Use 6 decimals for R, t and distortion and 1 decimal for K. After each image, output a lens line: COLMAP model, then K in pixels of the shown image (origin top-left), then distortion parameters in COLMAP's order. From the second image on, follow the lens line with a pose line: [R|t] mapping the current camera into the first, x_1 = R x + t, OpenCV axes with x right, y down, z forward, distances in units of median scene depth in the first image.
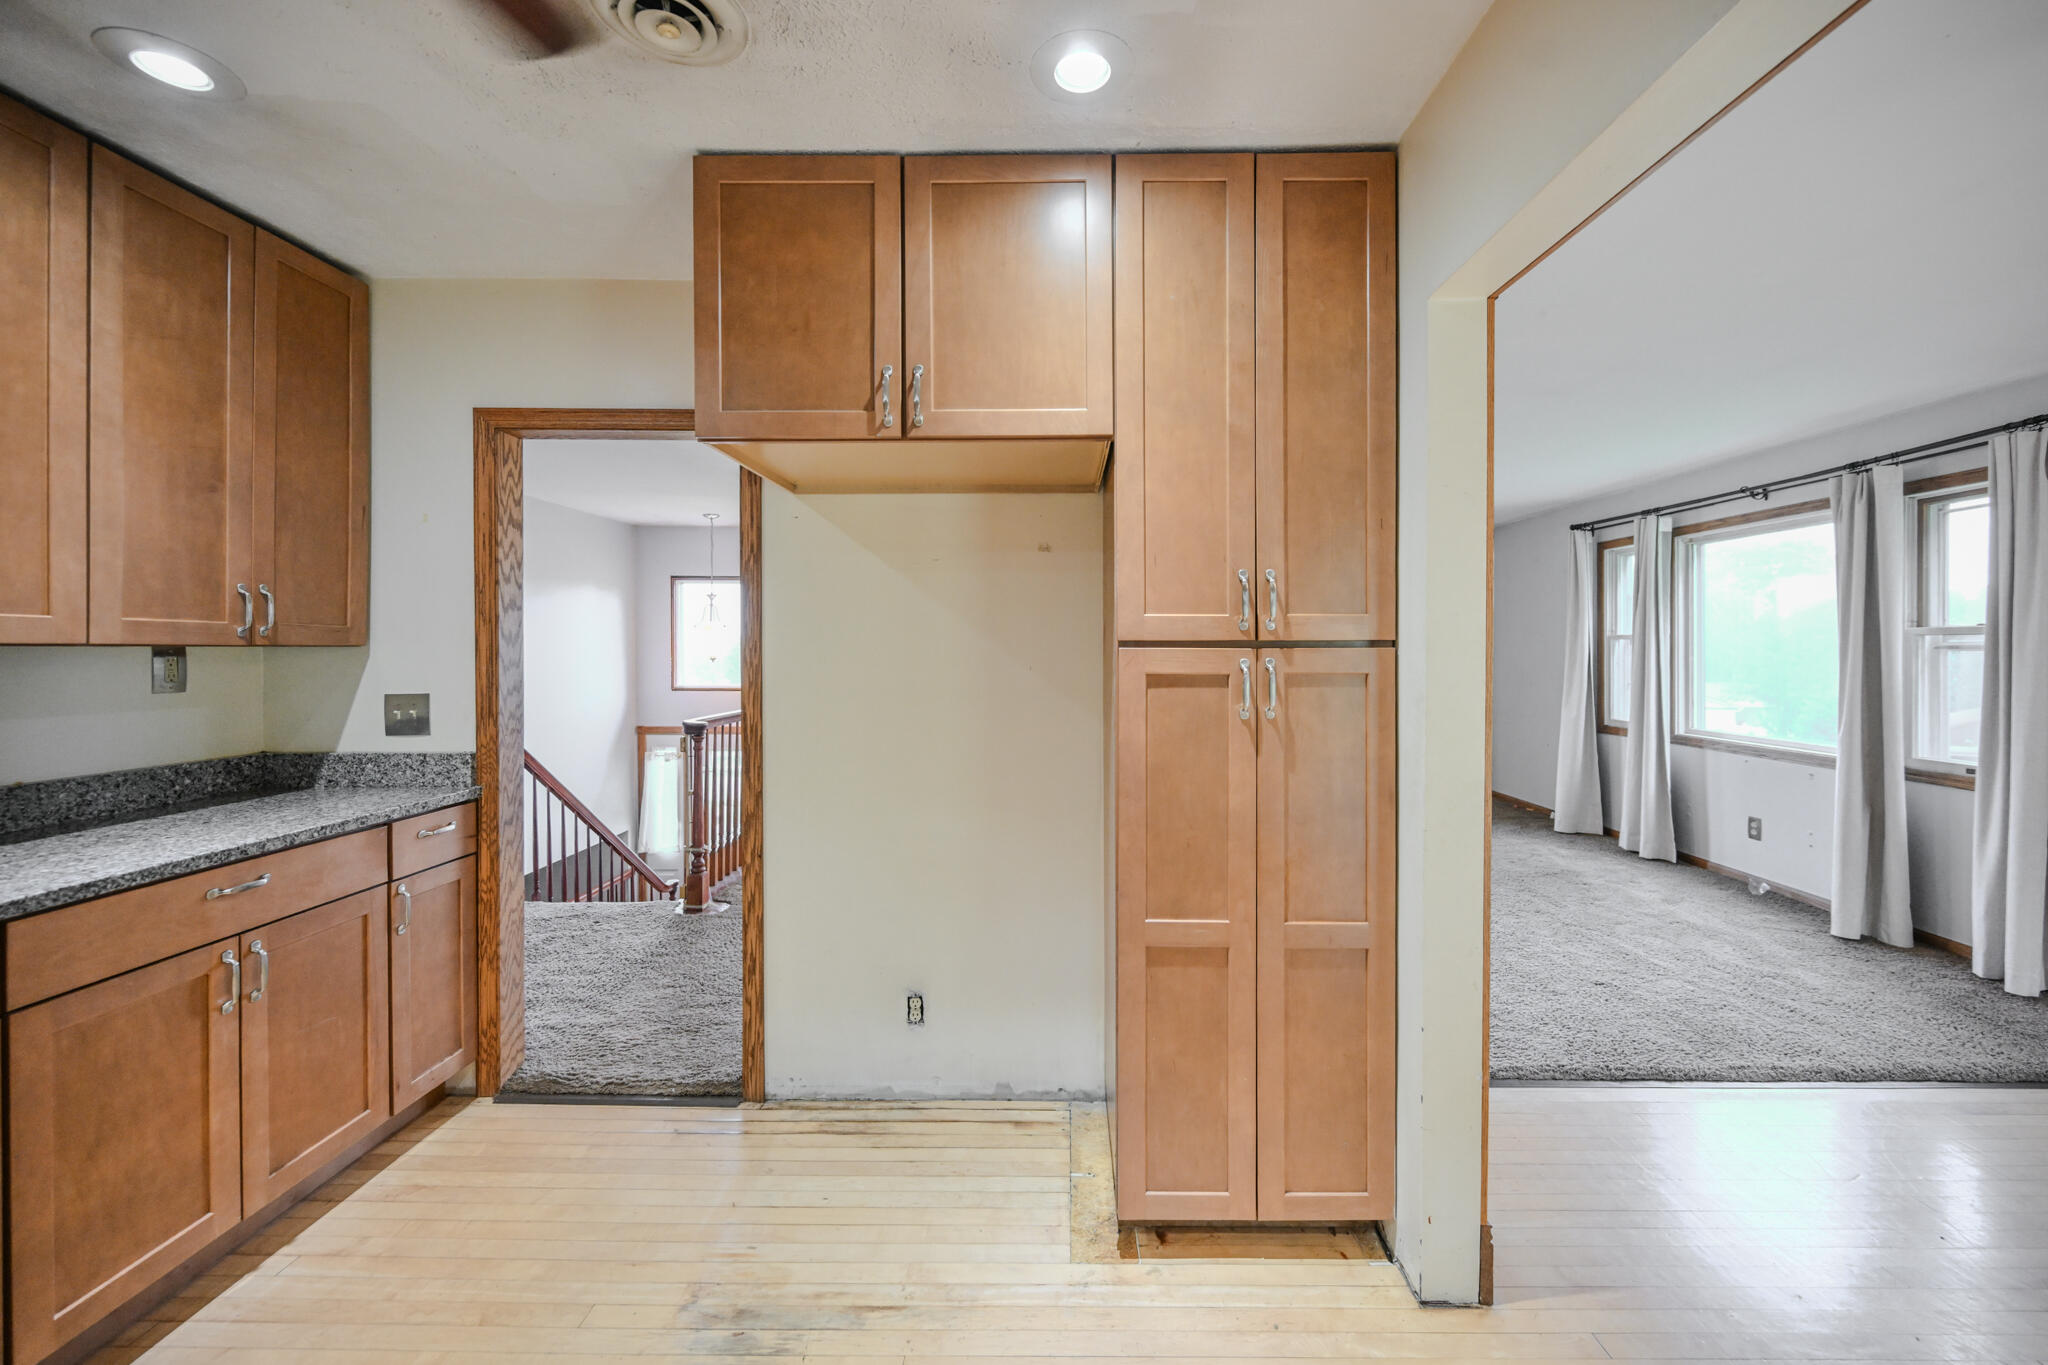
lens RADIAL K [[816.6, 0, 1001.4], [0, 816.6, 651.4], [0, 0, 1]] dist [-0.000549, 0.000198]
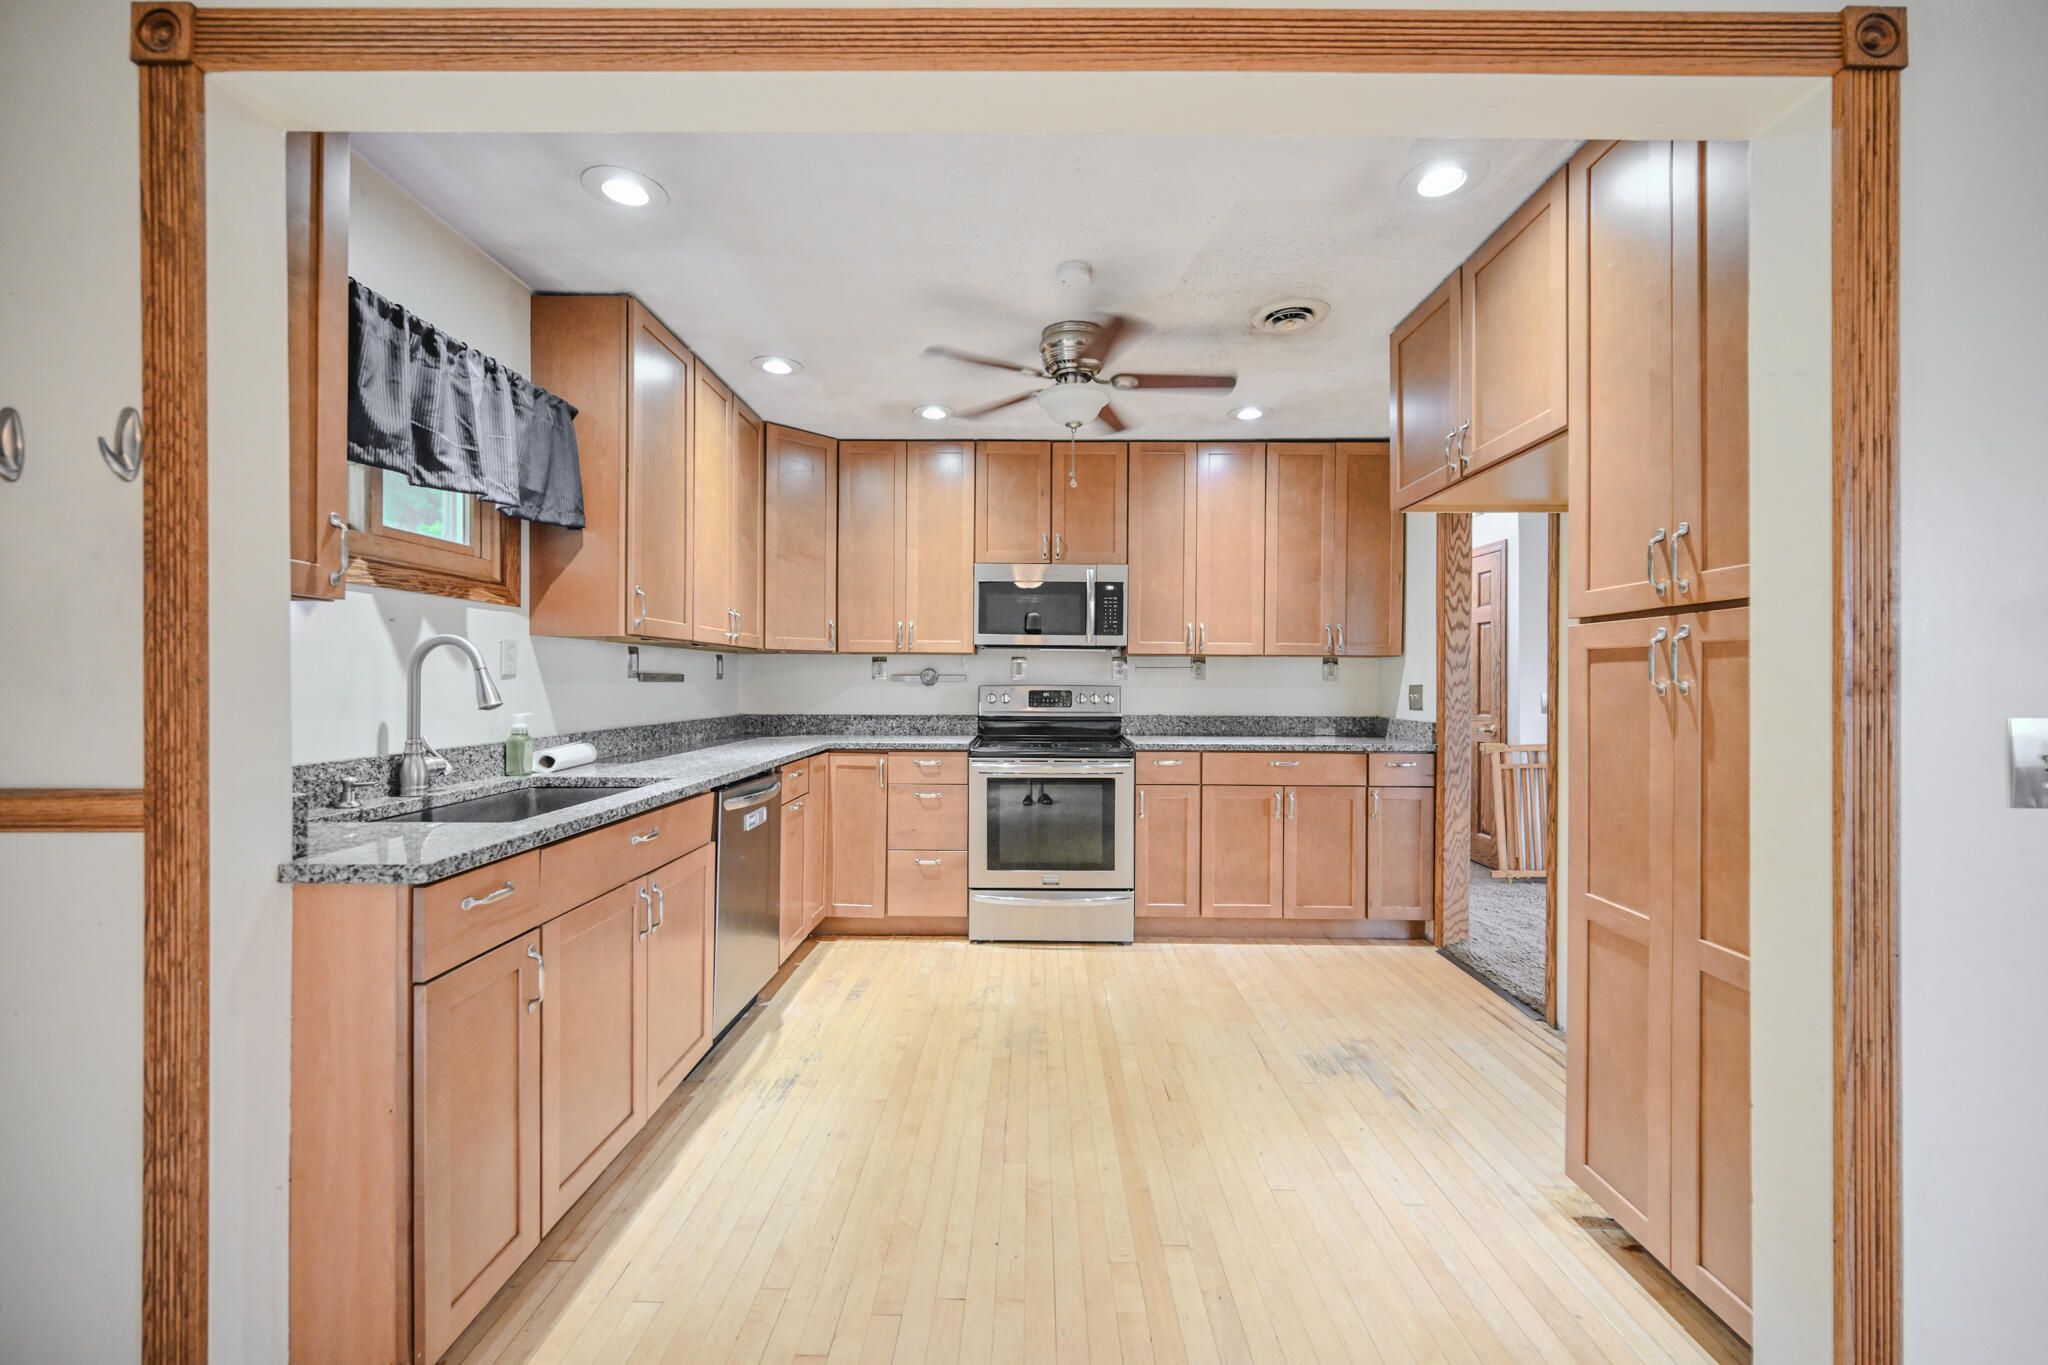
lens RADIAL K [[816.6, 0, 1034.1], [0, 816.6, 676.9], [0, 0, 1]] dist [-0.000549, 0.000198]
pose [[0.000633, -0.008382, -0.999965, 0.976391], [-0.013493, 0.999874, -0.008390, 0.065200], [0.999909, 0.013497, 0.000520, 0.257178]]
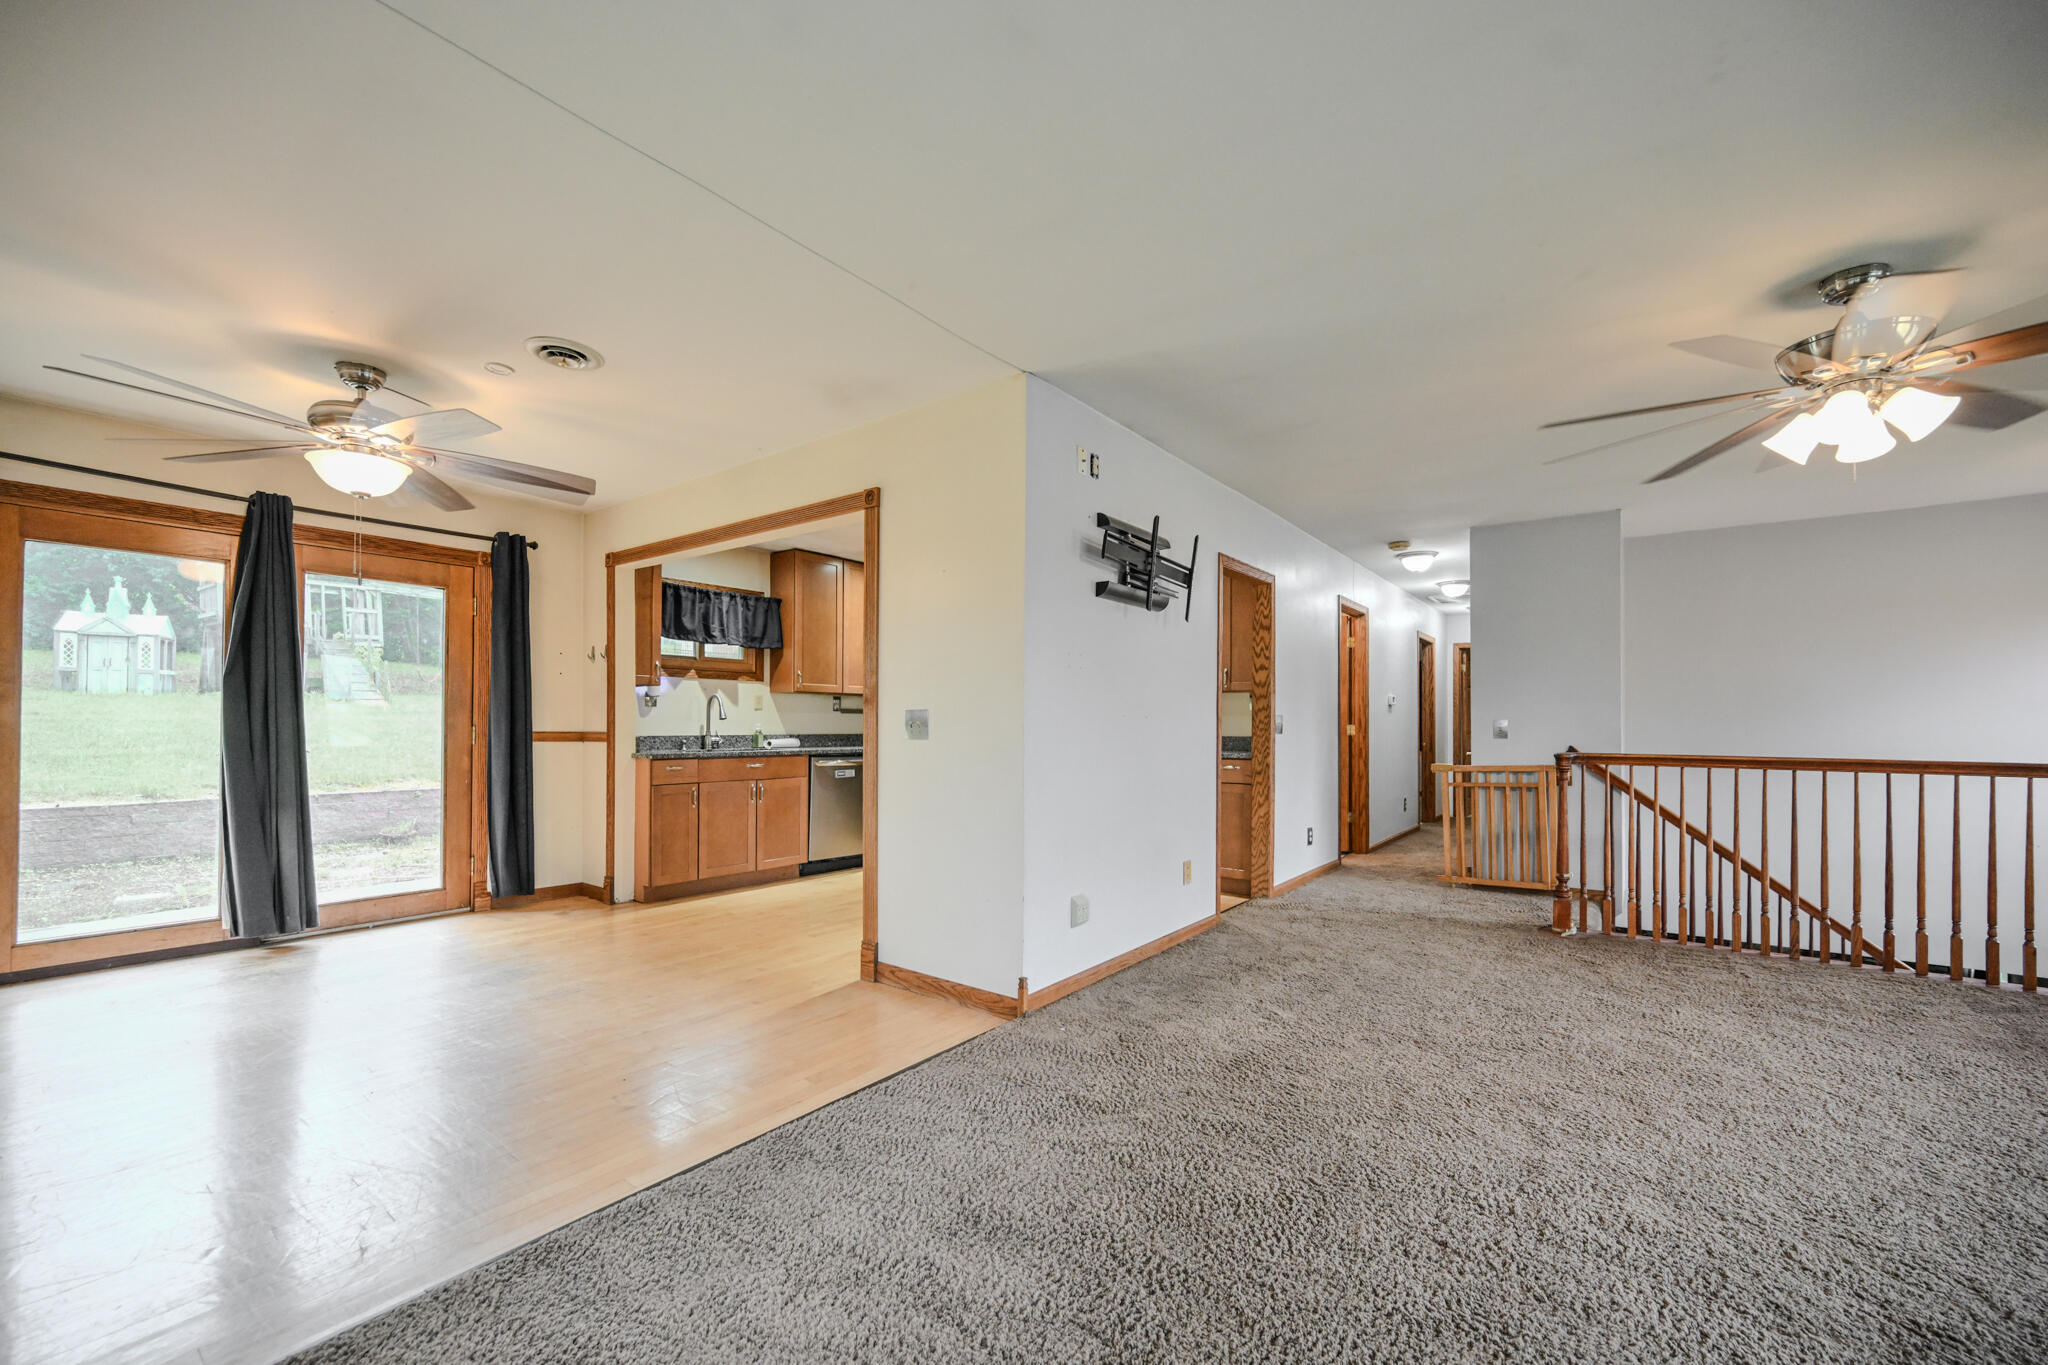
lens RADIAL K [[816.6, 0, 1008.5], [0, 816.6, 716.8], [0, 0, 1]] dist [-0.000549, 0.000198]
pose [[-0.605271, -0.012687, -0.795919, 1.577147], [-0.012406, 0.999902, -0.006504, 0.097289], [0.795923, 0.005938, -0.605369, 1.932661]]
